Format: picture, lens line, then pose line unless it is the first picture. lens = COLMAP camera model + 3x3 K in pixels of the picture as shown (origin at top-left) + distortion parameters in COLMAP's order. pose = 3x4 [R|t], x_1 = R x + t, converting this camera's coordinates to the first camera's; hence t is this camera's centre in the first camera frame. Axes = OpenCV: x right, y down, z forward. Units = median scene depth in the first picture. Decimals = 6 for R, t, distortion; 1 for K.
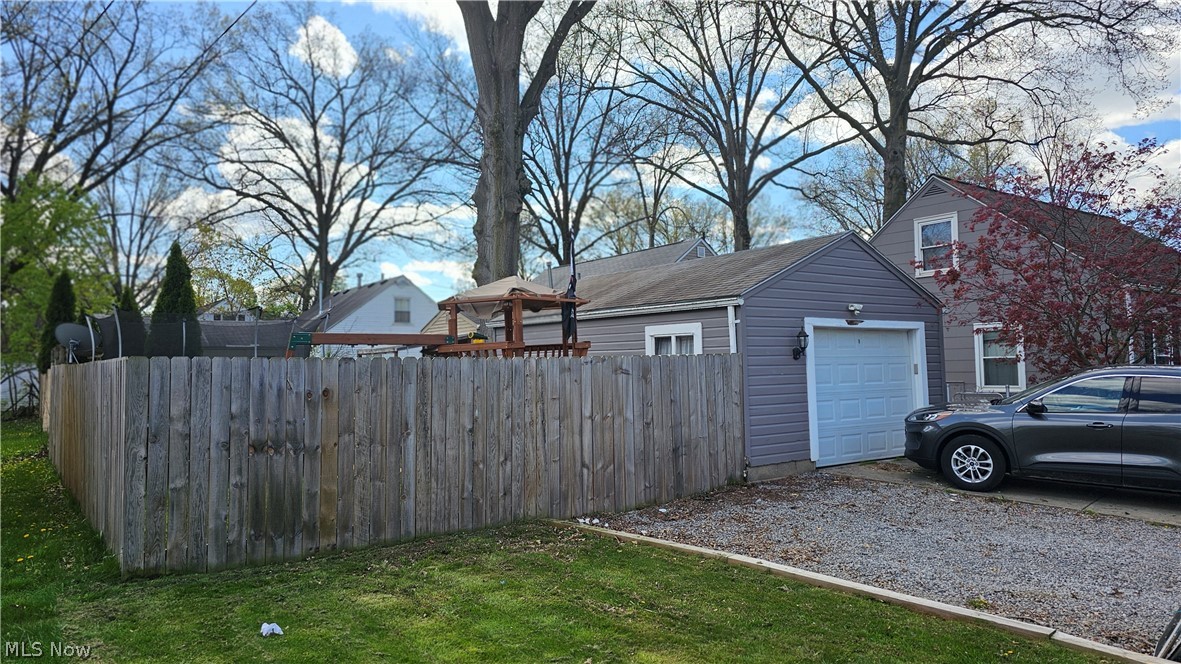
lens RADIAL K [[797.1, 0, 591.6], [0, 797.1, 325.9], [0, 0, 1]] dist [0.074279, -0.005220]
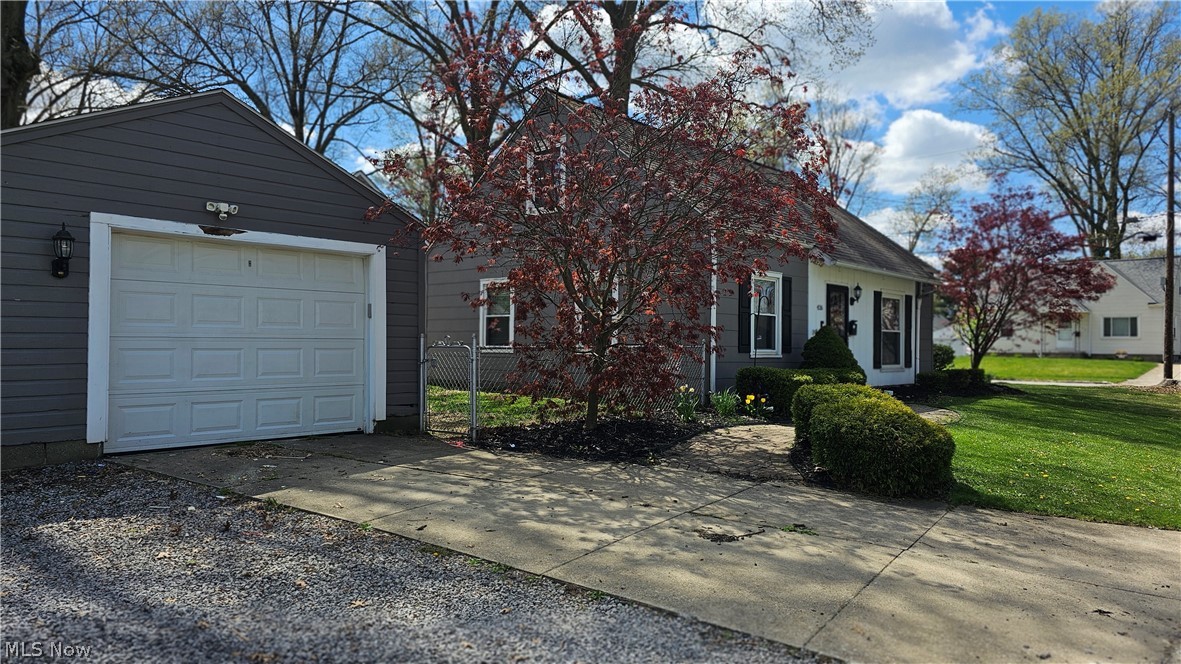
lens RADIAL K [[797.1, 0, 562.2], [0, 797.1, 349.4], [0, 0, 1]] dist [0.074279, -0.005220]
pose [[0.985337, 0.020469, 0.169385, 0.560817], [-0.030702, 0.997844, 0.058013, 0.050848], [-0.167832, -0.062363, 0.983841, 0.336603]]
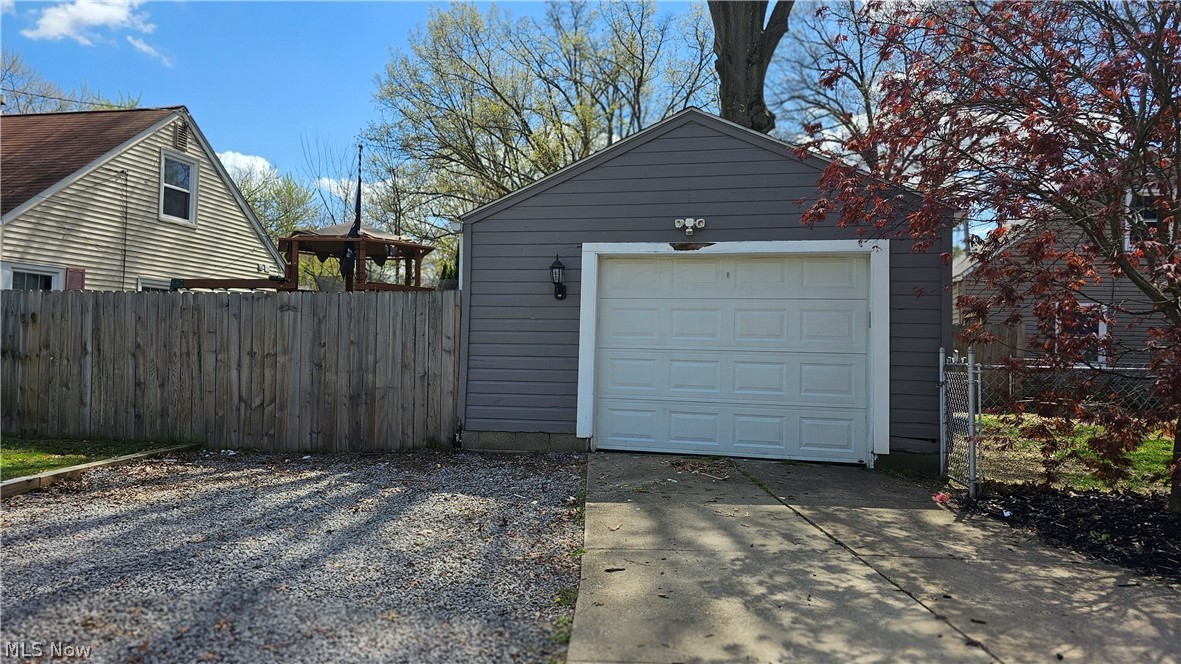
lens RADIAL K [[797.1, 0, 590.6], [0, 797.1, 335.4], [0, 0, 1]] dist [0.074279, -0.005220]
pose [[0.652420, 0.015853, -0.757692, 0.892017], [0.007600, 0.999594, 0.027459, 0.058216], [0.757820, -0.023673, 0.652034, 0.566891]]
